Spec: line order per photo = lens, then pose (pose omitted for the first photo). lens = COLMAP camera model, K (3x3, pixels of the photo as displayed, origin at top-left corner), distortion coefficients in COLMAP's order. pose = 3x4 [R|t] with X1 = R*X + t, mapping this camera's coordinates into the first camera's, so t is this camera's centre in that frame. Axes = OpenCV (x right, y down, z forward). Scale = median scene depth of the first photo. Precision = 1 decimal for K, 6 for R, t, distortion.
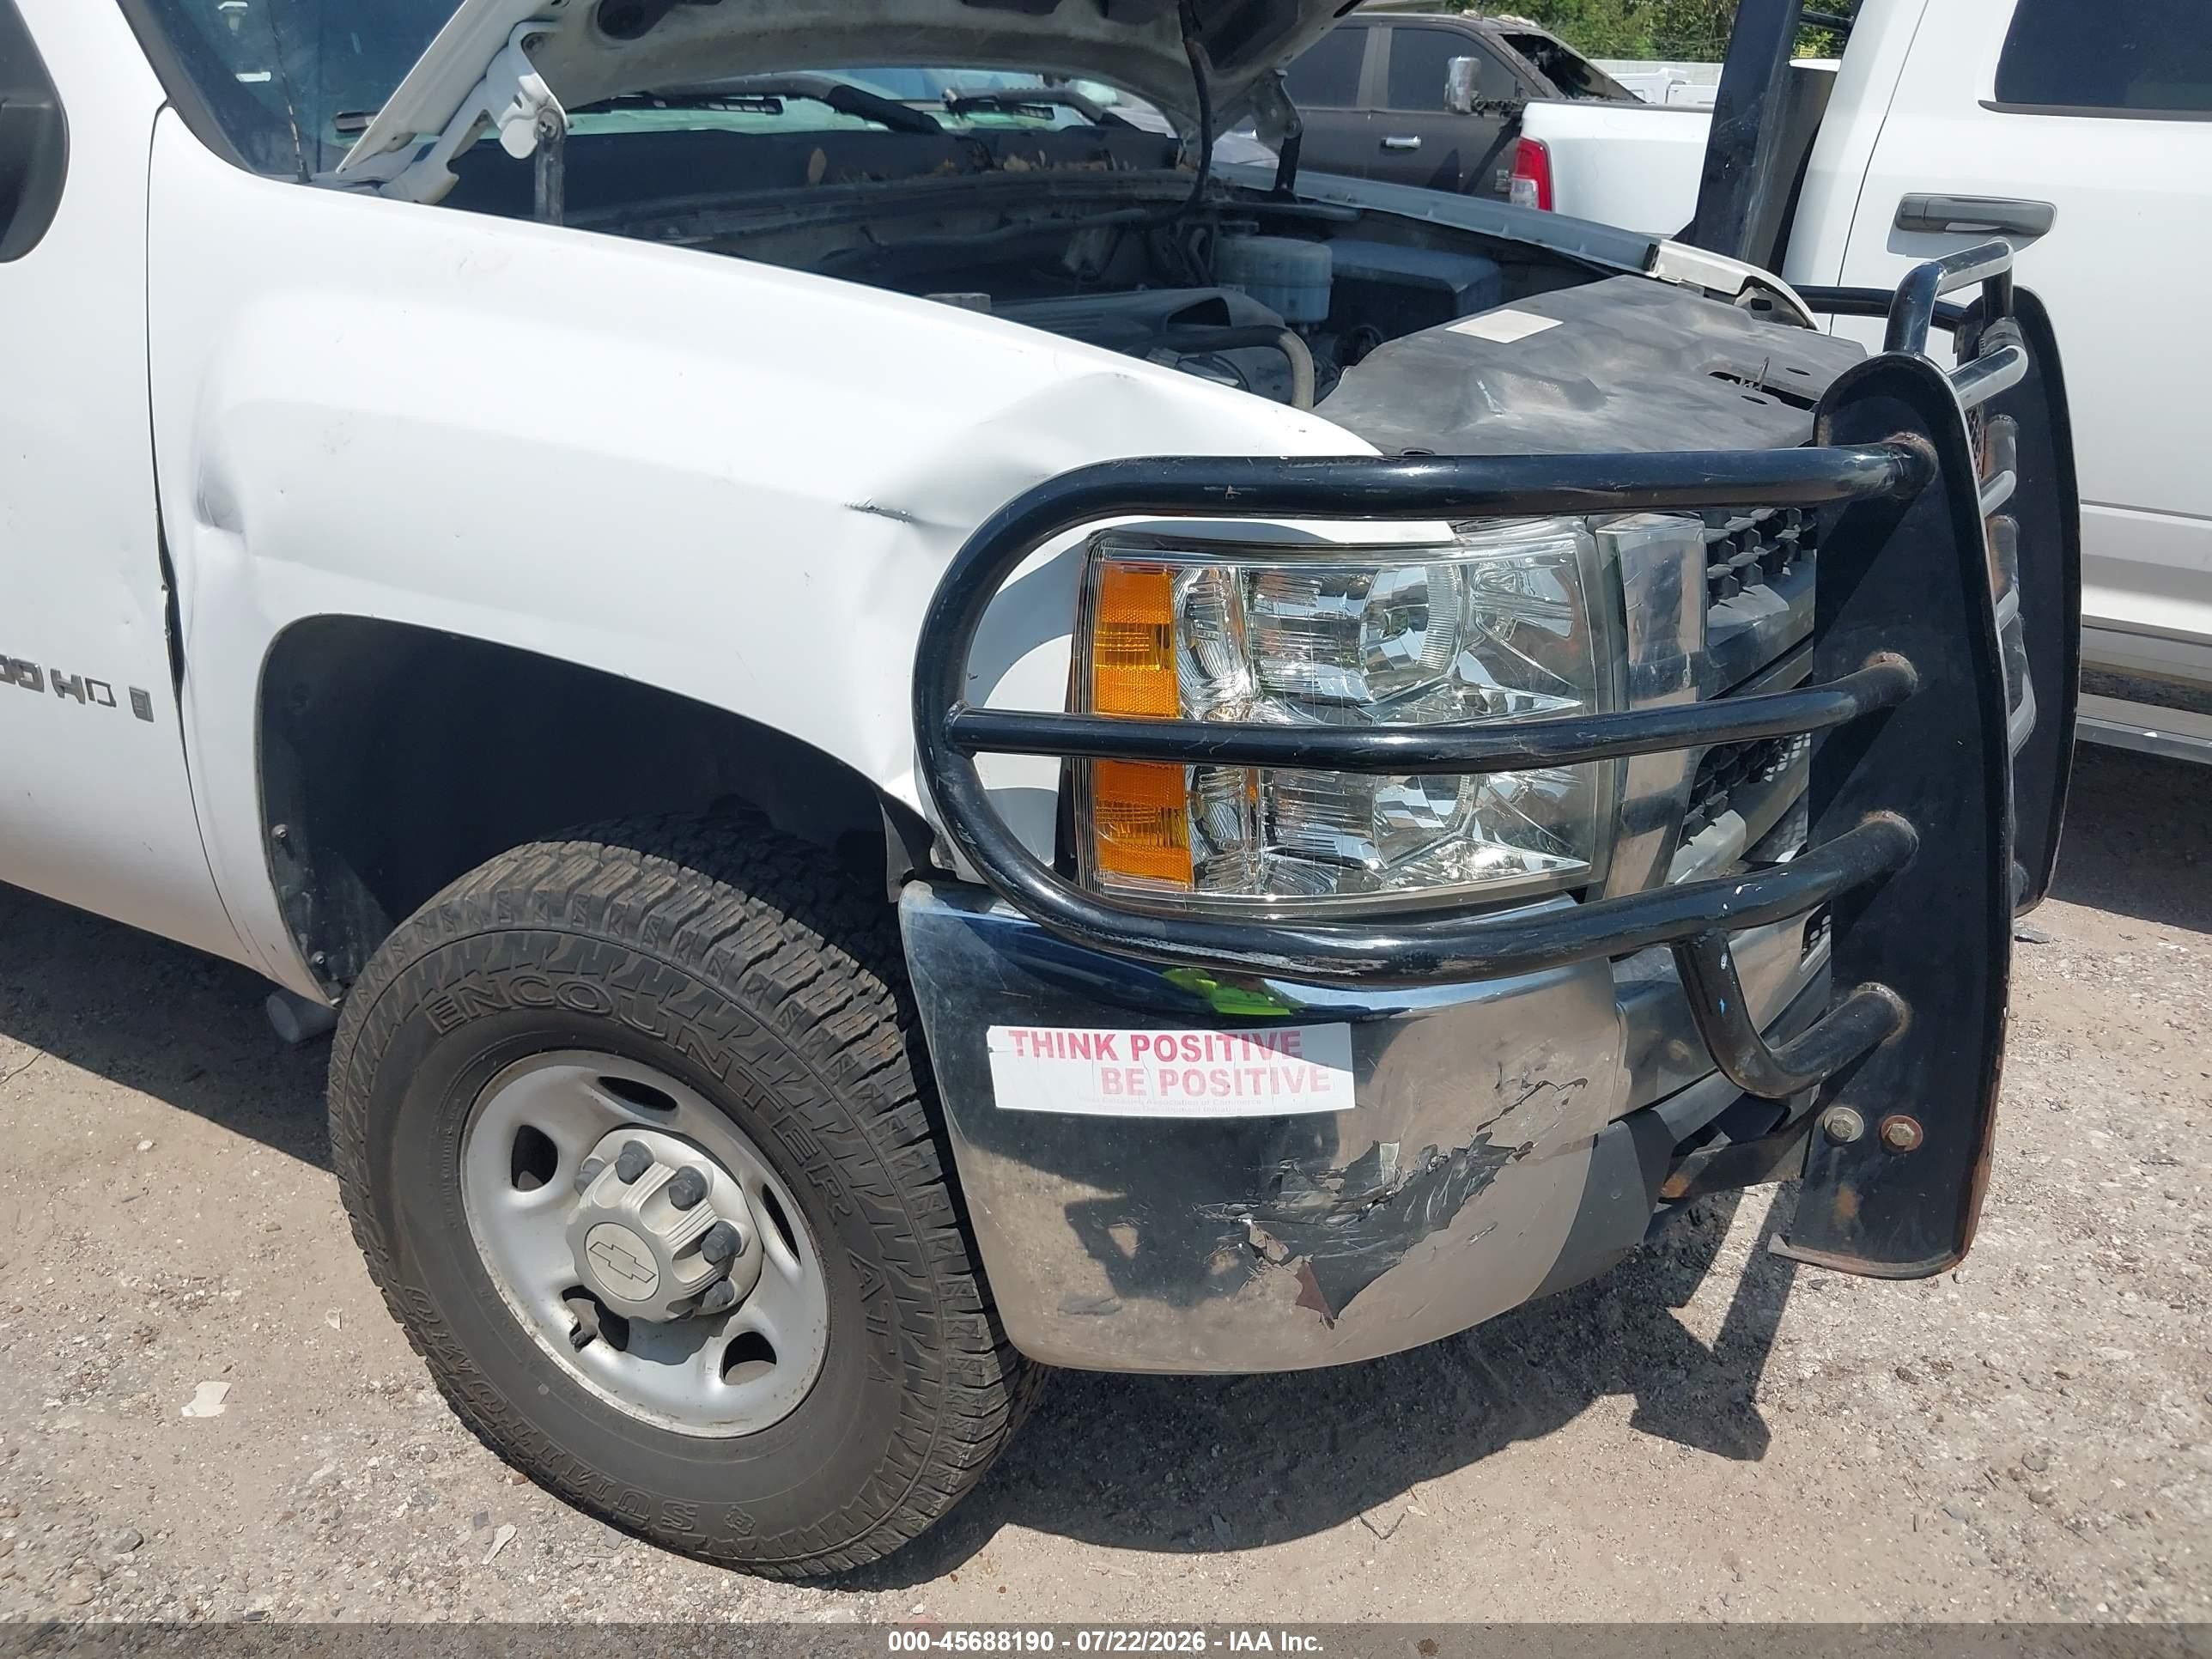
lens RADIAL K [[1799.4, 0, 1106.0], [0, 1799.4, 829.5], [0, 0, 1]] dist [-0.020266, 0.005973]
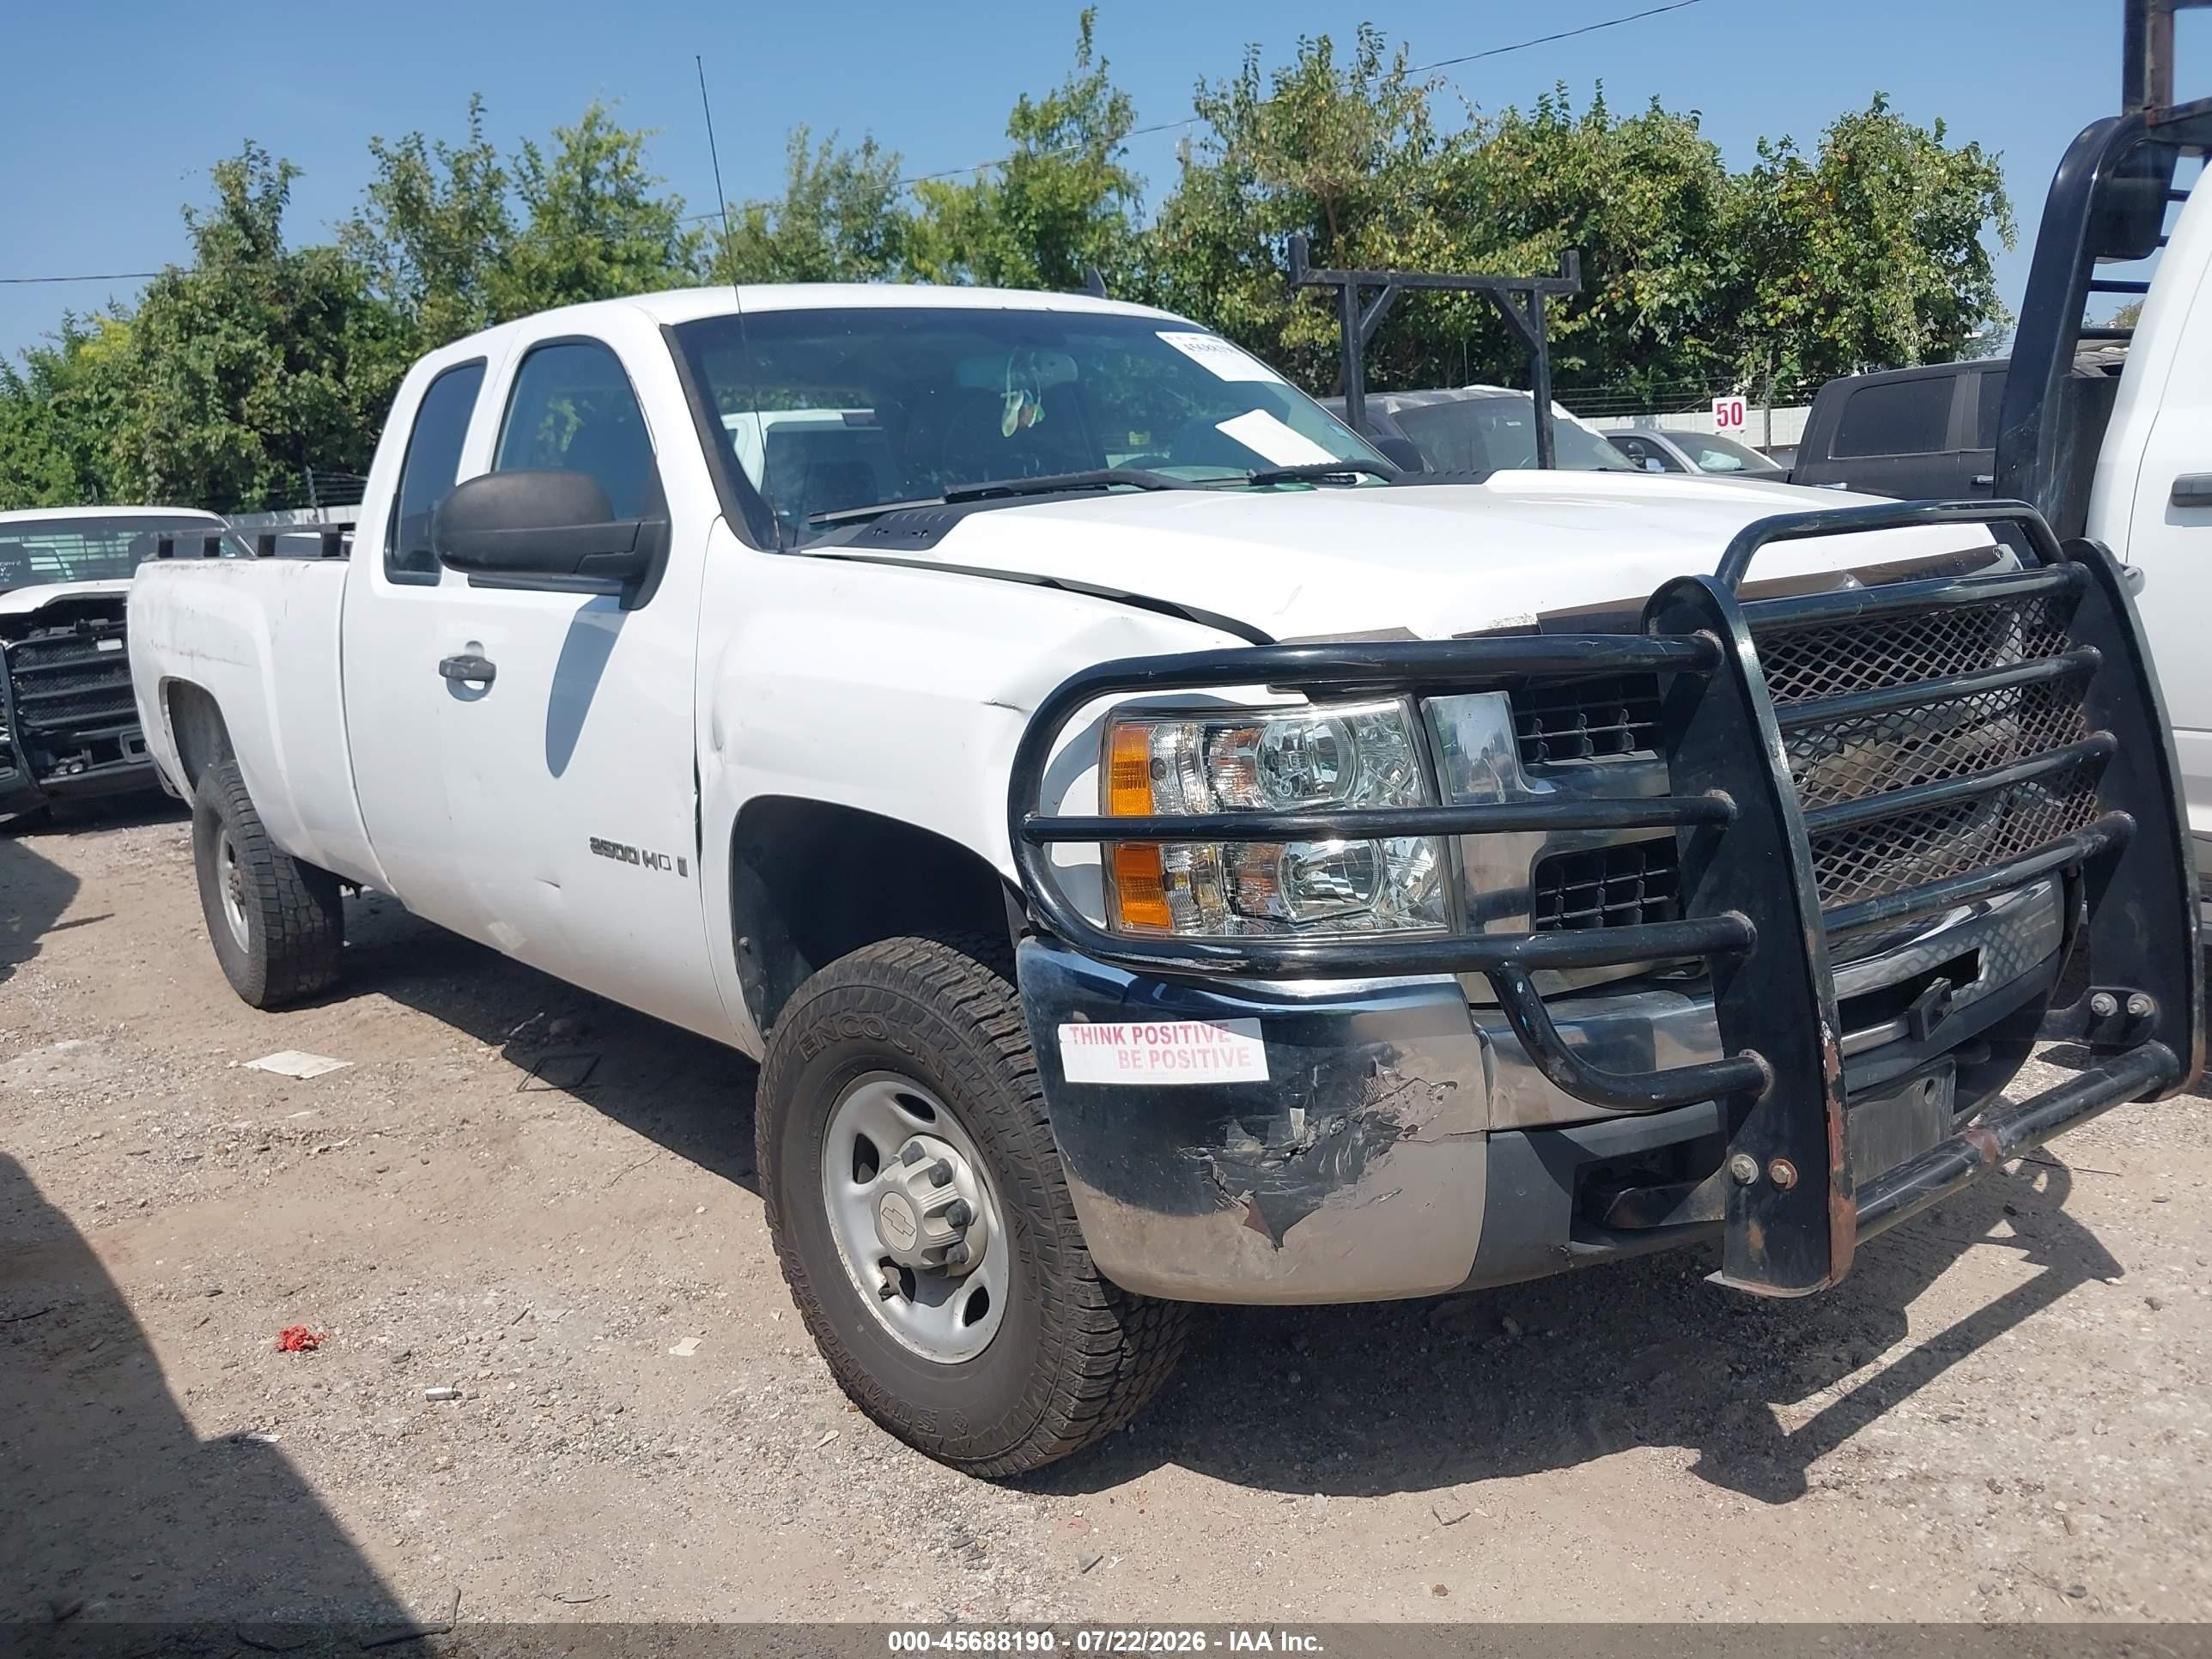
lens RADIAL K [[1949.9, 0, 1163.5], [0, 1949.9, 816.8], [0, 0, 1]] dist [0.013299, -0.049653]
pose [[0.920439, -0.021278, -0.390306, 0.594137], [-0.066649, 0.975352, -0.210348, 0.246171], [0.385162, 0.219626, 0.896334, -0.460148]]
